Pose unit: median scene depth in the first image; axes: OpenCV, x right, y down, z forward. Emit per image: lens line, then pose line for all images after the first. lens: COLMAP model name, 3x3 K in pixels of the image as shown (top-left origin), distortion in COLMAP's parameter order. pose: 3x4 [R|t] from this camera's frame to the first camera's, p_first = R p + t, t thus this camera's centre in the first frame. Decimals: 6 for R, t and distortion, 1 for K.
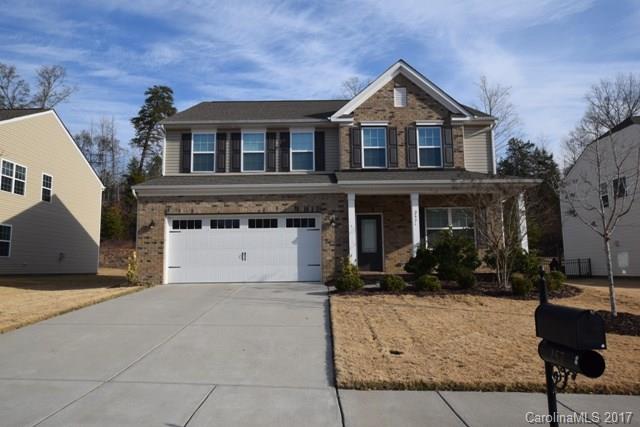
lens RADIAL K [[464.5, 0, 320.0], [0, 464.5, 214.2], [0, 0, 1]] dist [0.021248, 0.002583]
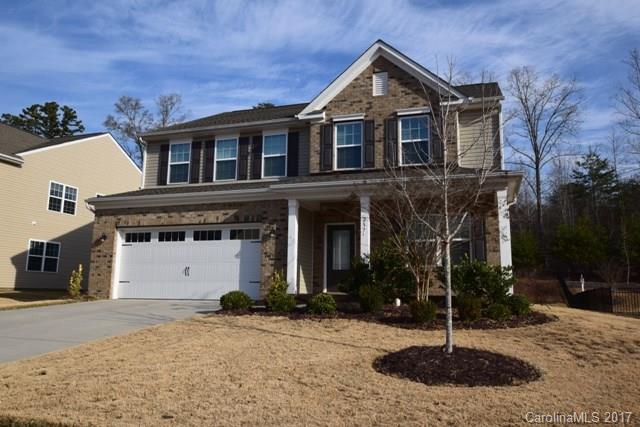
lens RADIAL K [[511.1, 0, 320.0], [0, 511.1, 213.4], [0, 0, 1]] dist [0.036105, 0.003000]
pose [[0.946096, -0.024964, -0.322922, 0.365156], [0.010548, 0.998871, -0.046316, 0.022702], [0.323713, 0.040413, 0.945292, 0.104655]]
